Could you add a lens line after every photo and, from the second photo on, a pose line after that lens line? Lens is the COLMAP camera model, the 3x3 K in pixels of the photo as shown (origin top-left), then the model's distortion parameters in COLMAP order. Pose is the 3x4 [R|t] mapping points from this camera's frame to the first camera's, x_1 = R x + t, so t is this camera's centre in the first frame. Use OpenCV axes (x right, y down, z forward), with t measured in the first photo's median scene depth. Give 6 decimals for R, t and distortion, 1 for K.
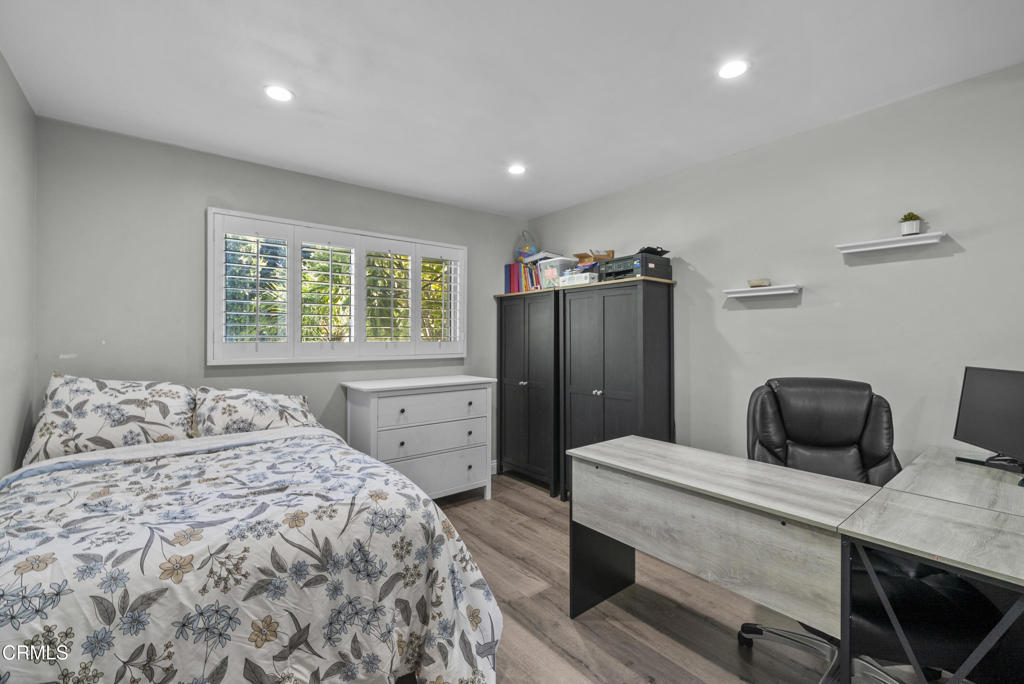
lens RADIAL K [[435.5, 0, 505.8], [0, 435.5, 345.8], [0, 0, 1]] dist [0.000708, 0.000398]
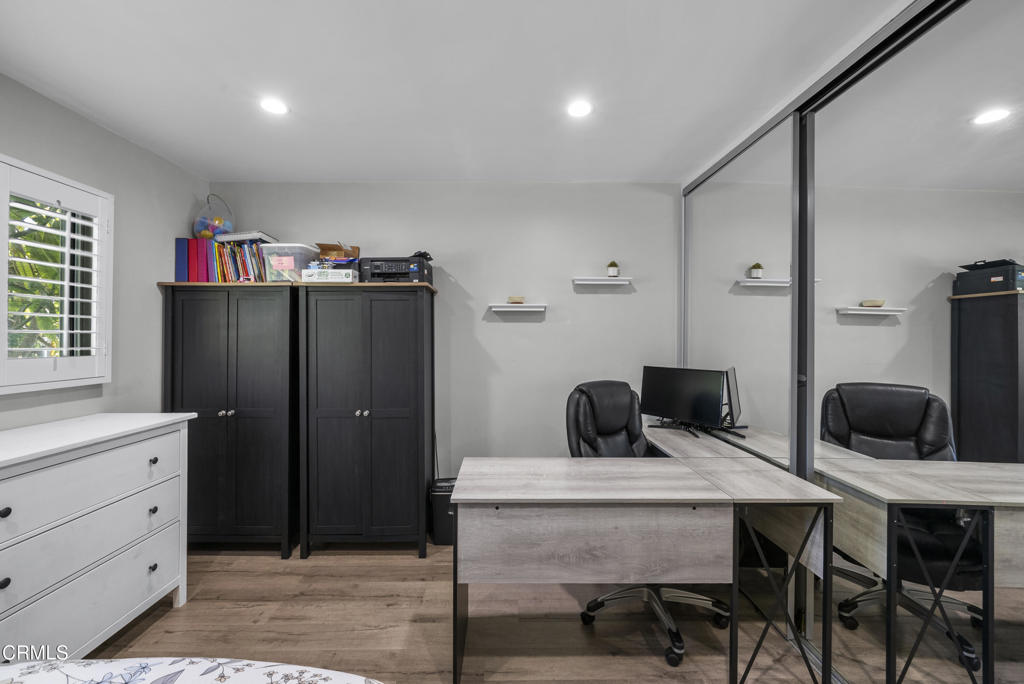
lens RADIAL K [[405.4, 0, 508.4], [0, 405.4, 345.6], [0, 0, 1]] dist [-0.001097, 0.000090]
pose [[0.617554, -0.010641, 0.786456, -0.238282], [0.014191, 0.999896, 0.002386, -0.022357], [-0.786400, 0.009688, 0.617641, 0.301402]]
